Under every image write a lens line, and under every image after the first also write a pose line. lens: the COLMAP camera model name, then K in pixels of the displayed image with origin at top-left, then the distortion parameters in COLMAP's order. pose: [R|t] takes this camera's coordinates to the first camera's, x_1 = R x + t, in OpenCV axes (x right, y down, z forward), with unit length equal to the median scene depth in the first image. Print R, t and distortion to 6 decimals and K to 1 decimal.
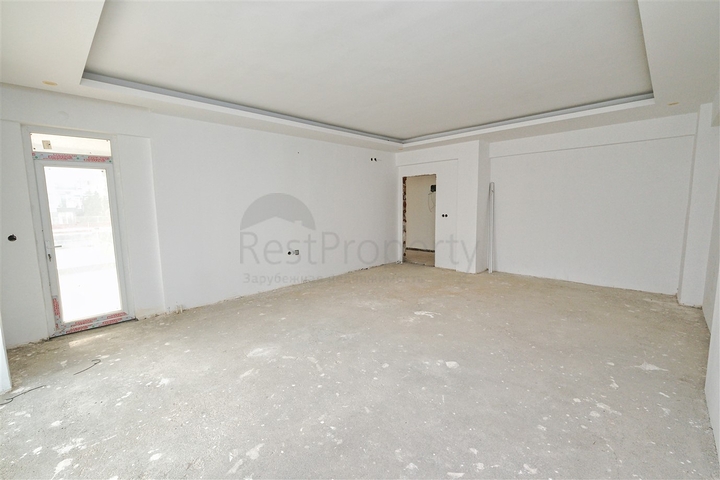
lens RADIAL K [[313.0, 0, 360.8], [0, 313.0, 241.6], [0, 0, 1]] dist [-0.005613, -0.000437]
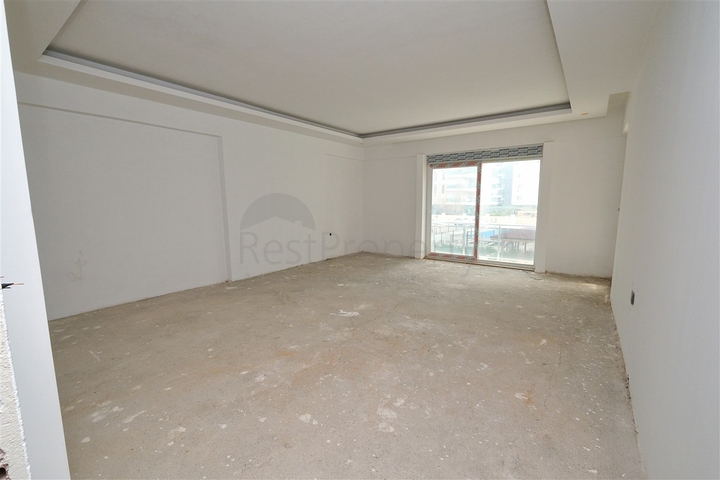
lens RADIAL K [[313.0, 0, 359.5], [0, 313.0, 240.3], [0, 0, 1]] dist [-0.005613, -0.000437]
pose [[-0.989432, 0.038975, -0.139665, 0.294765], [0.004106, 0.970343, 0.241696, -0.197692], [0.144943, 0.238569, -0.960248, 1.860836]]
